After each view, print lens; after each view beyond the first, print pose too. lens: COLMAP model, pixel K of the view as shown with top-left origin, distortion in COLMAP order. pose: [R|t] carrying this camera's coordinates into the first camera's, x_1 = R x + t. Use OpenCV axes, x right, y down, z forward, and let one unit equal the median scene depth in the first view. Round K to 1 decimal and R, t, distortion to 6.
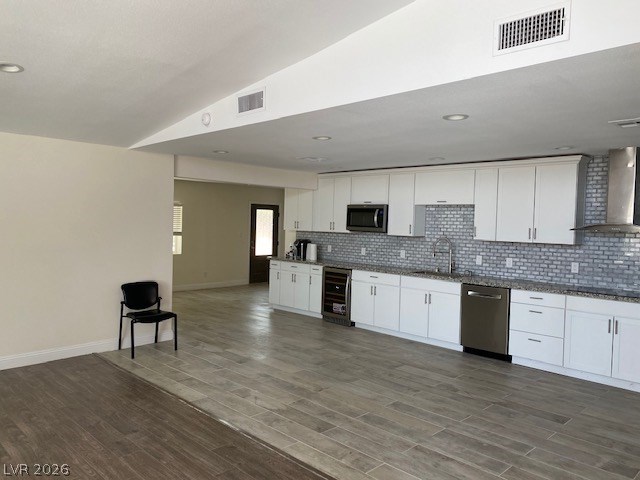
lens RADIAL K [[495.0, 0, 321.9], [0, 495.0, 236.6], [0, 0, 1]] dist [0.046139, -0.050628]
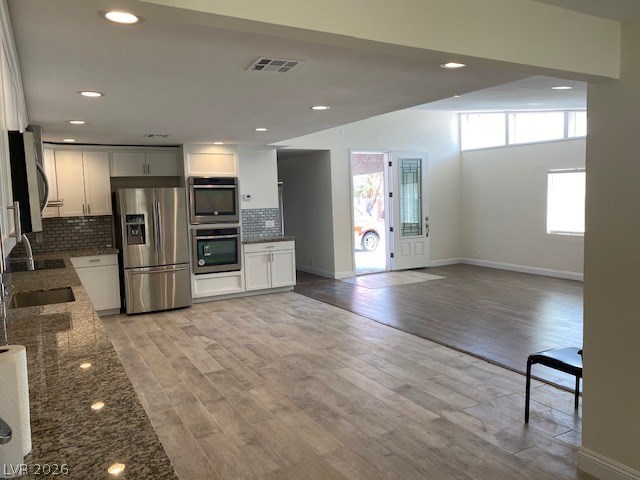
lens RADIAL K [[495.0, 0, 324.2], [0, 495.0, 235.2], [0, 0, 1]] dist [0.046139, -0.050628]
pose [[-0.965222, -0.020276, 0.260644, -0.255485], [0.009977, 0.993405, 0.114227, -0.063377], [-0.261241, 0.112855, -0.958654, 1.896065]]
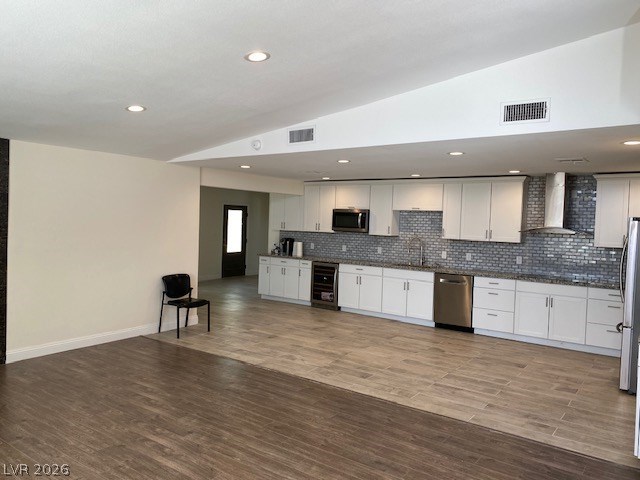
lens RADIAL K [[495.0, 0, 314.9], [0, 495.0, 235.3], [0, 0, 1]] dist [0.046139, -0.050628]
pose [[0.988873, 0.000926, 0.148759, -0.261399], [-0.001543, 0.999991, 0.004029, -0.009649], [-0.148754, -0.004214, 0.988865, -0.263915]]
